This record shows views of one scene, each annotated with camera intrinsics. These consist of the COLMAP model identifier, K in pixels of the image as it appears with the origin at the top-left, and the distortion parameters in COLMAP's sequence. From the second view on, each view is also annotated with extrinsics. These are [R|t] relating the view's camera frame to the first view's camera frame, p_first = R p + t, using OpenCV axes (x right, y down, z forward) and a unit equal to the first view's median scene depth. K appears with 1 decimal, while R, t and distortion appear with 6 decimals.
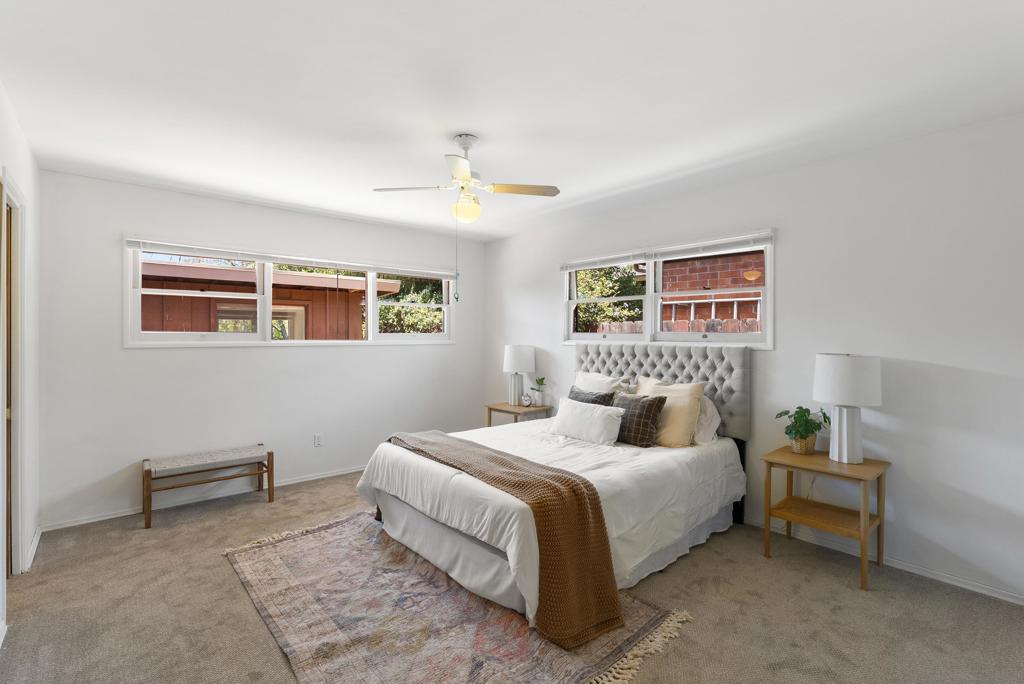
lens RADIAL K [[465.9, 0, 510.1], [0, 465.9, 340.8], [0, 0, 1]] dist [-0.006741, 0.003532]
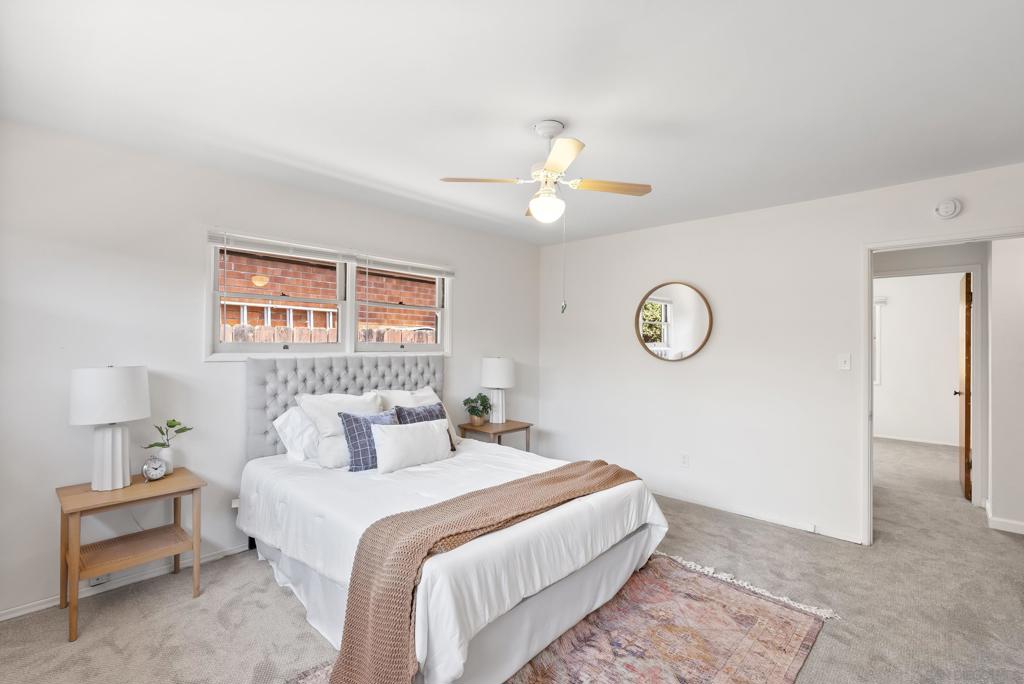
lens RADIAL K [[465.9, 0, 510.0], [0, 465.9, 340.8], [0, 0, 1]] dist [-0.006741, 0.003532]
pose [[-0.106135, 0.002089, 0.994350, -0.776846], [-0.001620, 0.999996, -0.002274, -0.024244], [-0.994350, -0.001852, -0.106131, 0.947318]]
